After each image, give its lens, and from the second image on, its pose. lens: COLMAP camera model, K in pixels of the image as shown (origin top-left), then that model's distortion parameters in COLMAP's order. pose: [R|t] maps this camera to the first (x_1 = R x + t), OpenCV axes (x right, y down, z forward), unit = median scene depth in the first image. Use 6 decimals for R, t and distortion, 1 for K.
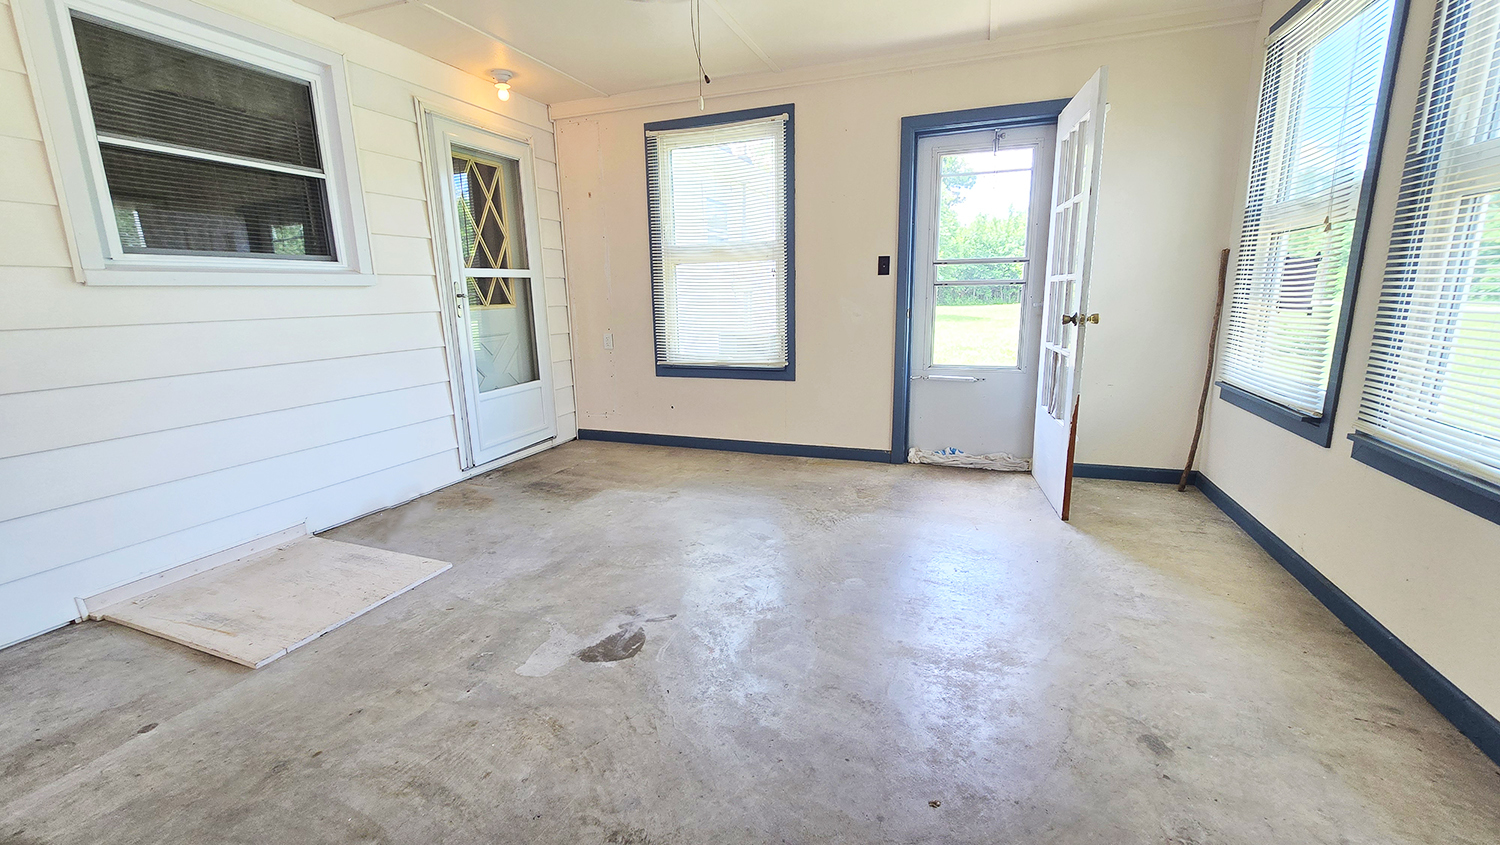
lens RADIAL K [[608.5, 0, 745.9], [0, 608.5, 418.1], [0, 0, 1]] dist [-0.018725, 0.005610]
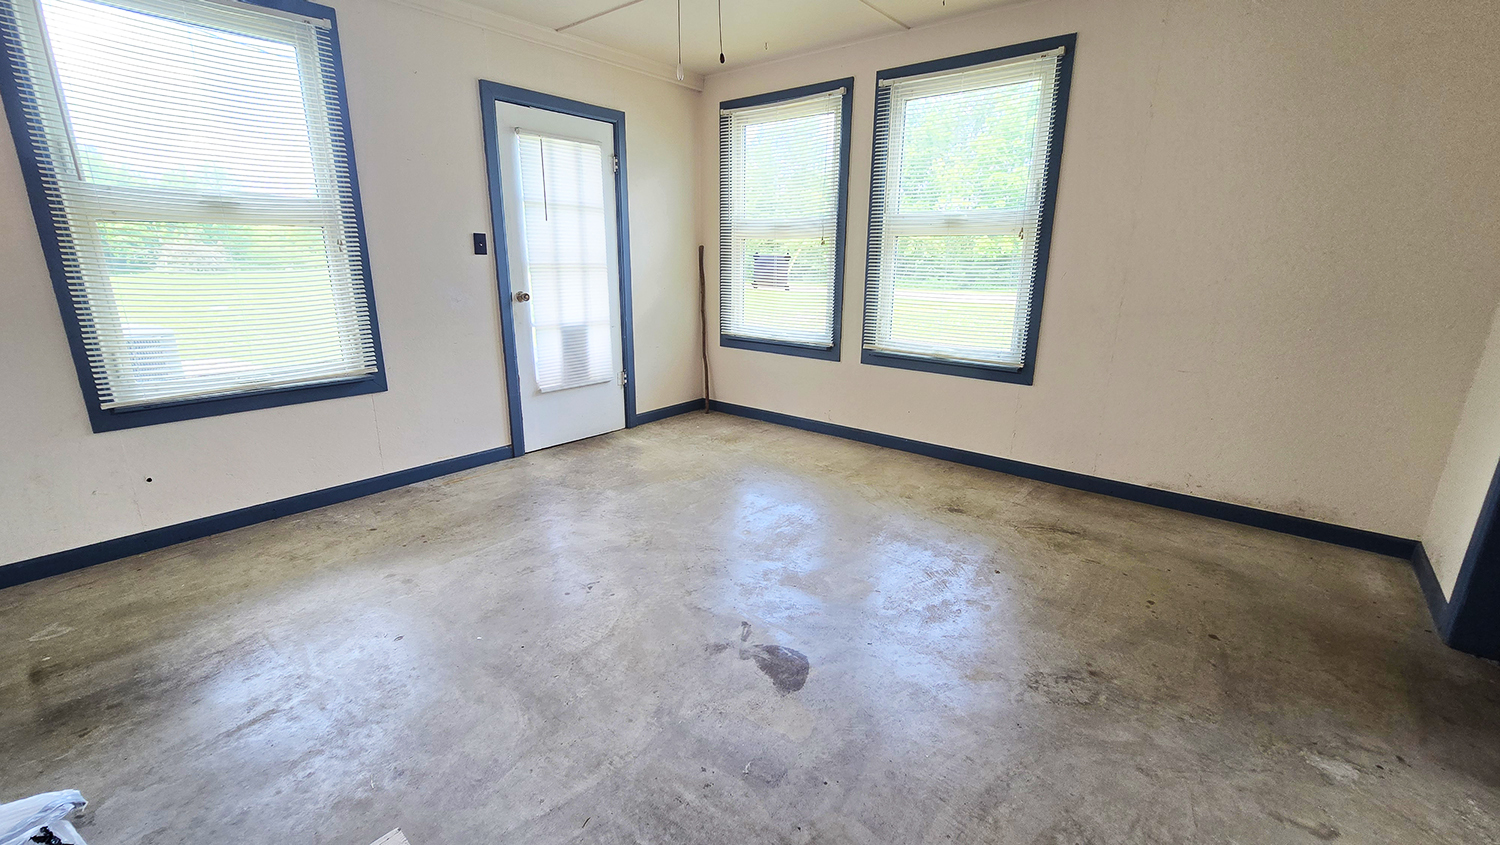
lens RADIAL K [[608.5, 0, 745.9], [0, 608.5, 418.1], [0, 0, 1]] dist [-0.018725, 0.005610]
pose [[0.331730, -0.218156, 0.917803, -0.615973], [0.173404, 0.970418, 0.167987, -0.100664], [-0.927301, 0.103424, 0.359746, 0.407465]]
